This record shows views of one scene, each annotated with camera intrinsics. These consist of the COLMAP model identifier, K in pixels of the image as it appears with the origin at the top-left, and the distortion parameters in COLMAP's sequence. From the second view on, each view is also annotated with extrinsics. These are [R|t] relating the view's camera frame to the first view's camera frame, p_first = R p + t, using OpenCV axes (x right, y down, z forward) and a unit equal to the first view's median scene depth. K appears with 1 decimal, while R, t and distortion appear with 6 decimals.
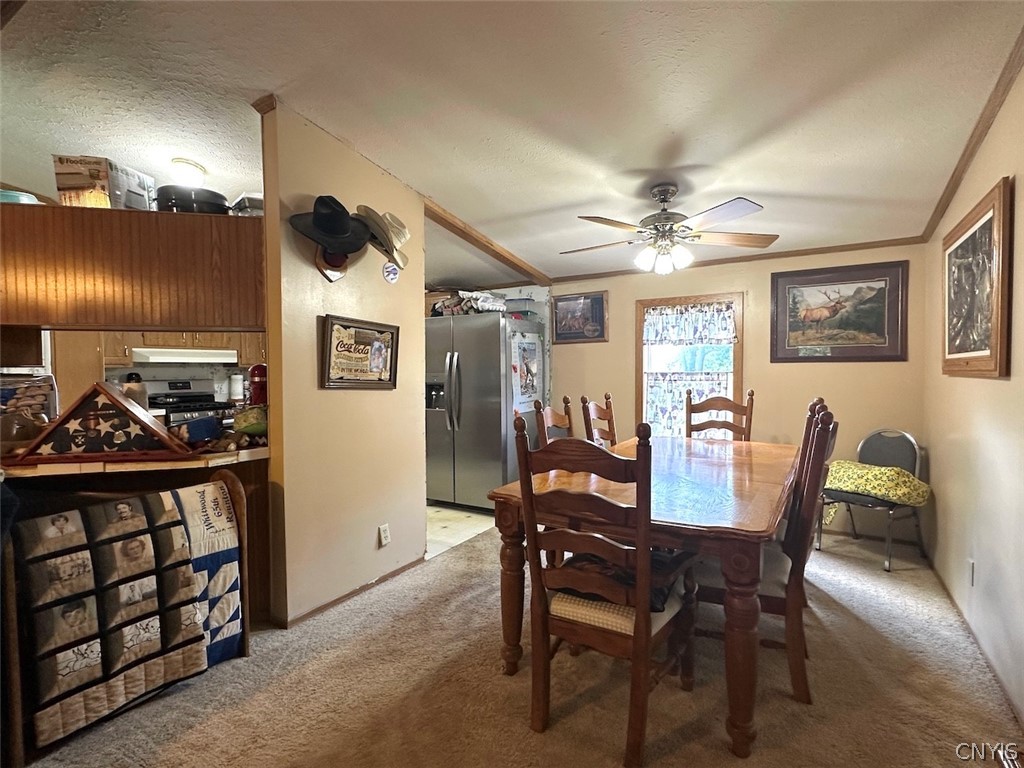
lens RADIAL K [[506.6, 0, 508.8], [0, 506.6, 385.3], [0, 0, 1]] dist [-0.000789, -0.000619]
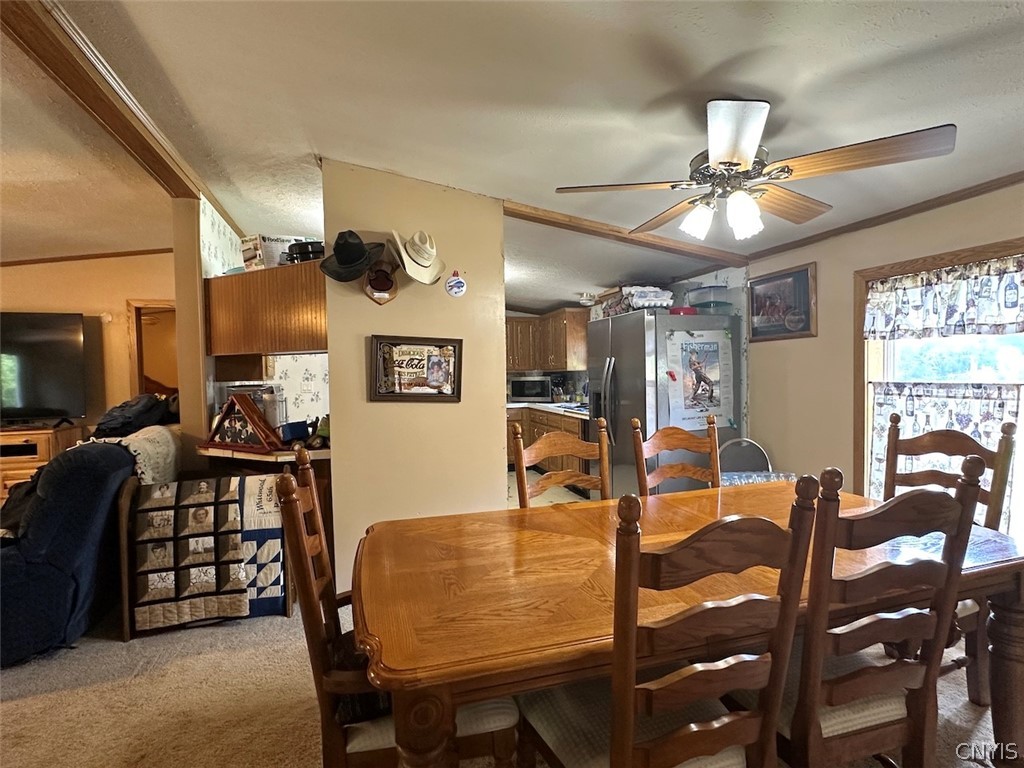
lens RADIAL K [[506.6, 0, 508.8], [0, 506.6, 385.3], [0, 0, 1]] dist [-0.000789, -0.000619]
pose [[0.747688, 0.011680, -0.663947, 0.746984], [-0.005900, 0.999923, 0.010945, -0.053677], [0.664024, -0.004266, 0.747700, 0.456120]]
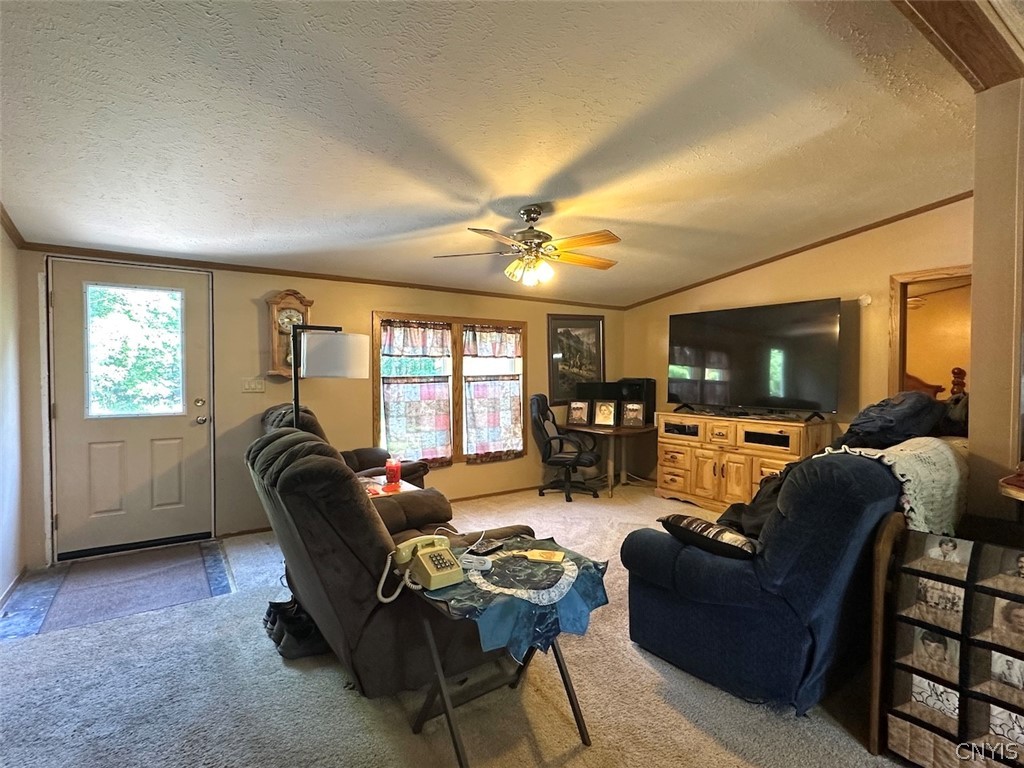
lens RADIAL K [[506.6, 0, 508.8], [0, 506.6, 385.3], [0, 0, 1]] dist [-0.000789, -0.000619]
pose [[-0.414775, 0.026470, -0.909539, 0.242699], [-0.029079, 0.998681, 0.042326, -0.035867], [0.909459, 0.044005, -0.413458, 0.527235]]
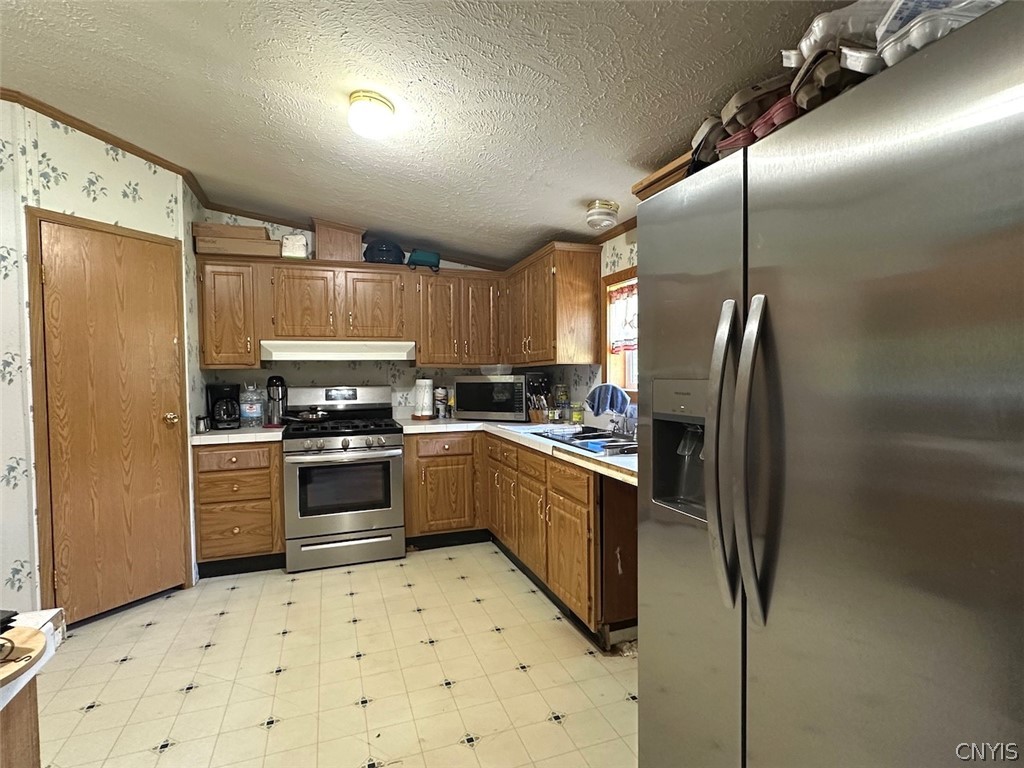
lens RADIAL K [[506.6, 0, 508.8], [0, 506.6, 385.3], [0, 0, 1]] dist [-0.000789, -0.000619]
pose [[0.778259, 0.013771, -0.627793, -0.097335], [-0.015155, 0.999880, 0.003146, -0.046164], [0.627761, 0.007066, 0.778374, 1.589212]]
